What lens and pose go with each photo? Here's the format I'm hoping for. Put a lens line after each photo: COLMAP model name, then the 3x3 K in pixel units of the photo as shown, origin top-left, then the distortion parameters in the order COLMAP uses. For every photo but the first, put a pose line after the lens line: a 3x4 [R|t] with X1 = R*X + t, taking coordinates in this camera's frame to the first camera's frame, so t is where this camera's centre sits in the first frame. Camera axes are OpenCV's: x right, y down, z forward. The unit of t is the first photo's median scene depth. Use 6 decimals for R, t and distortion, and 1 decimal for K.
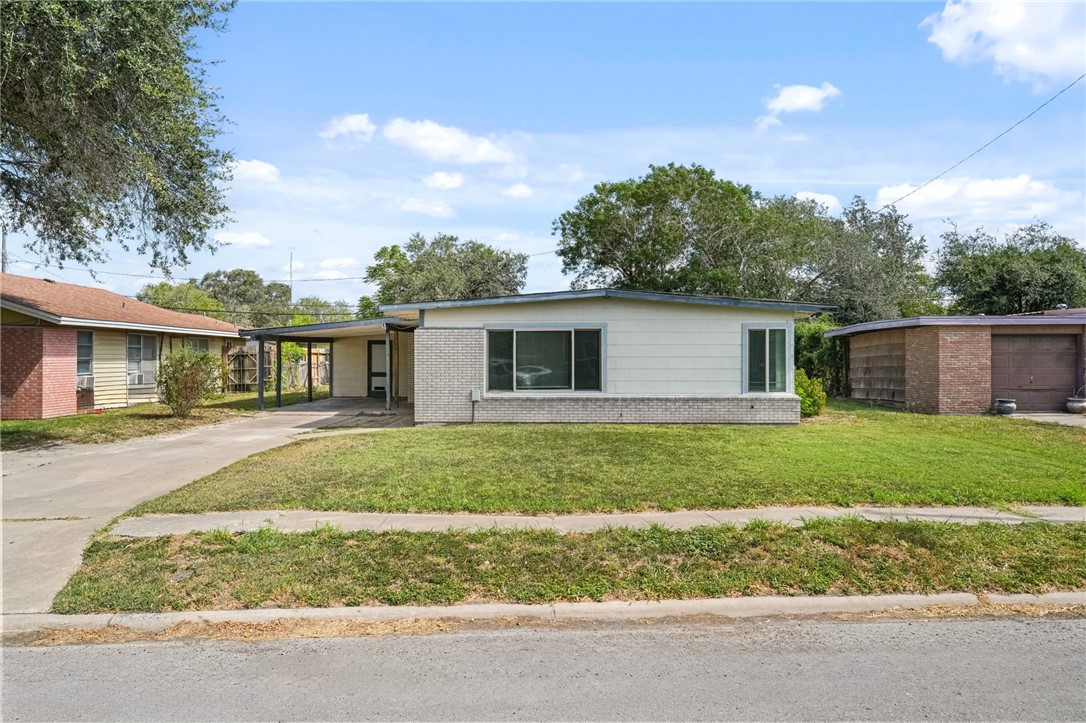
lens RADIAL K [[778.5, 0, 542.4], [0, 778.5, 358.5], [0, 0, 1]] dist [0.025359, -0.001050]
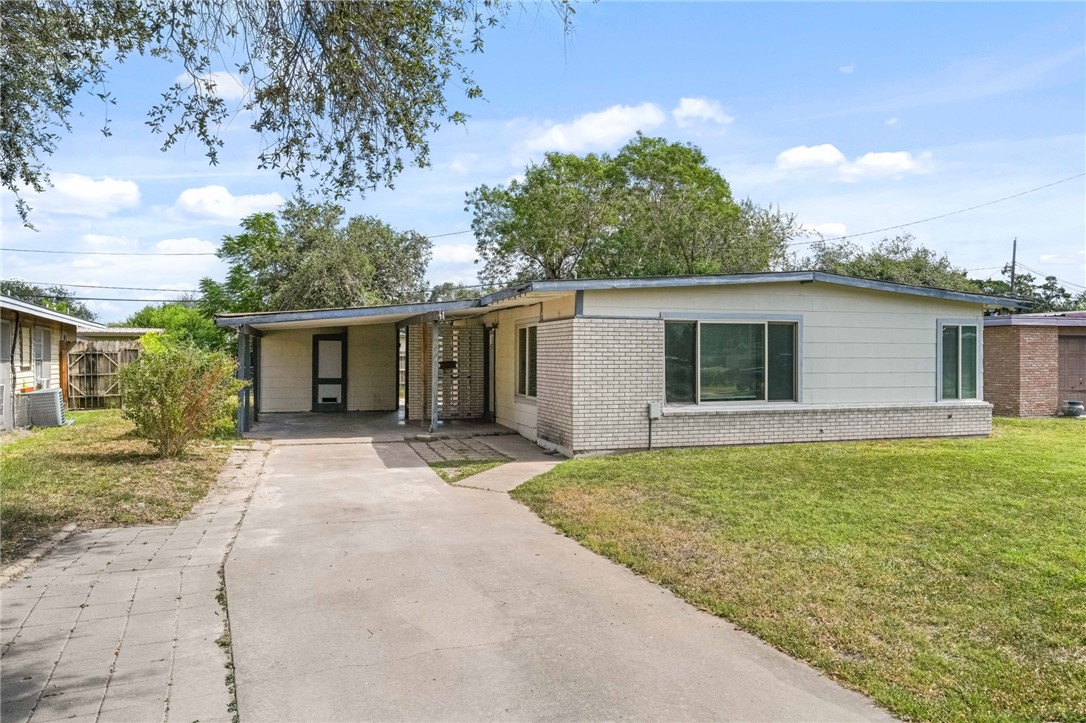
lens RADIAL K [[778.5, 0, 543.0], [0, 778.5, 367.0], [0, 0, 1]] dist [0.025359, -0.001050]
pose [[0.928682, -0.003077, 0.370864, -0.451205], [-0.000562, 0.999953, 0.009702, -0.000328], [-0.370876, -0.009218, 0.928637, 0.363364]]
